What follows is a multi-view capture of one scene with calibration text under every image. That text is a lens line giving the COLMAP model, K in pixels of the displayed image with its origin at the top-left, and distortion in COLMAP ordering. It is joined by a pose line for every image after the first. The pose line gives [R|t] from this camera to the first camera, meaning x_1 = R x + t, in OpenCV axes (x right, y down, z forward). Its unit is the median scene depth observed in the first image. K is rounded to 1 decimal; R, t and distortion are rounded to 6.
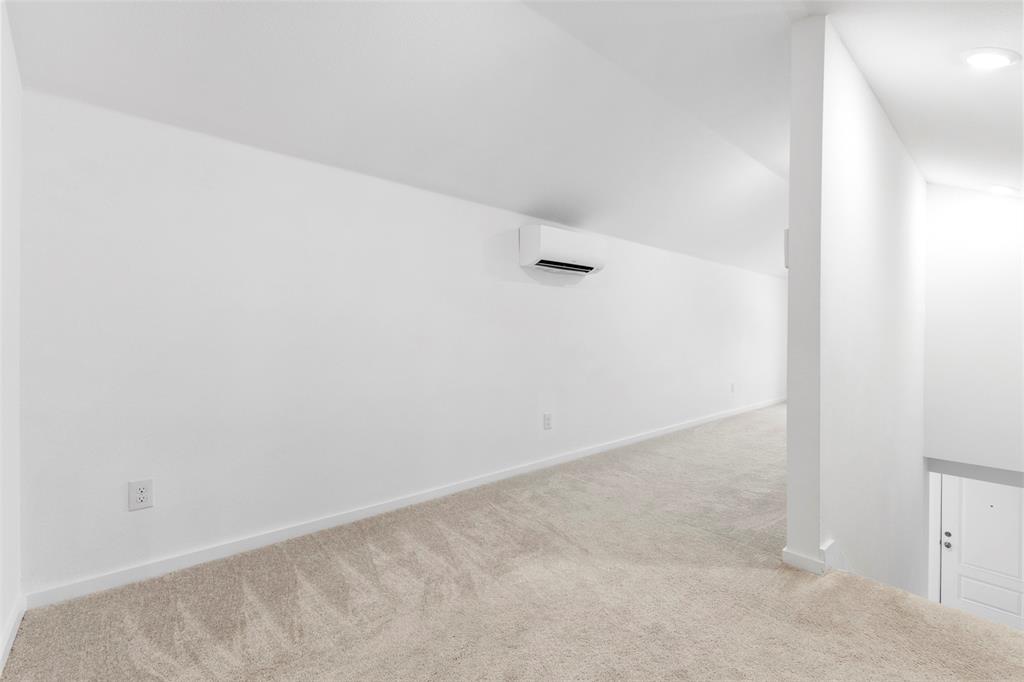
lens RADIAL K [[441.5, 0, 511.9], [0, 441.5, 343.2], [0, 0, 1]] dist [0.008911, -0.000467]
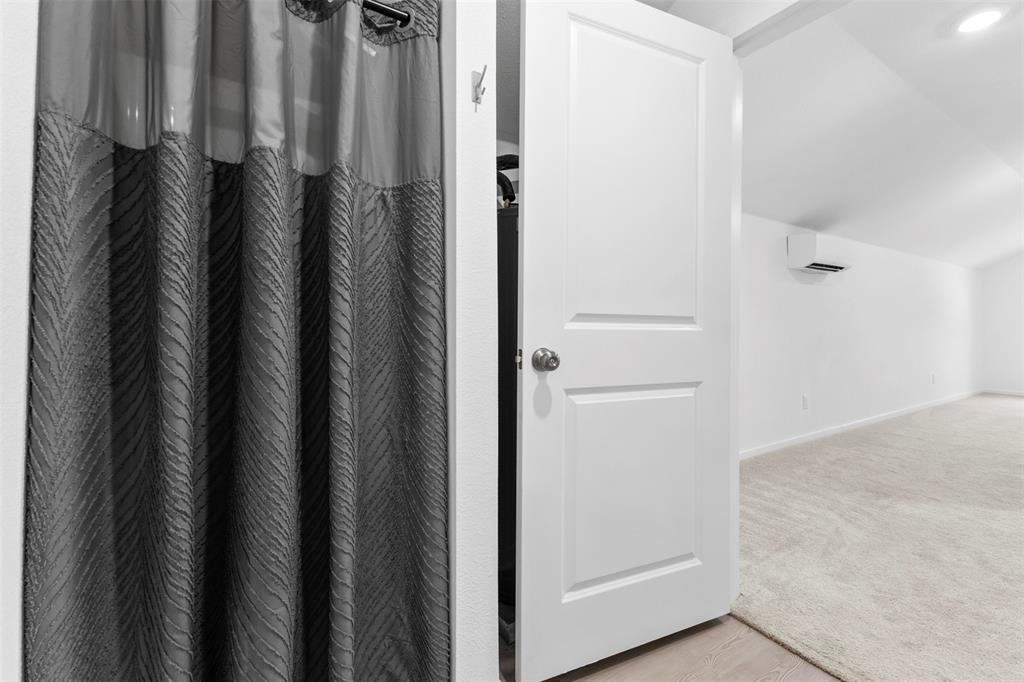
lens RADIAL K [[441.5, 0, 512.4], [0, 441.5, 337.0], [0, 0, 1]] dist [0.008911, -0.000467]
pose [[0.987489, -0.003386, -0.157653, -0.535761], [0.003469, 0.999994, 0.000254, 0.004105], [0.157651, -0.000797, 0.987495, -0.284913]]
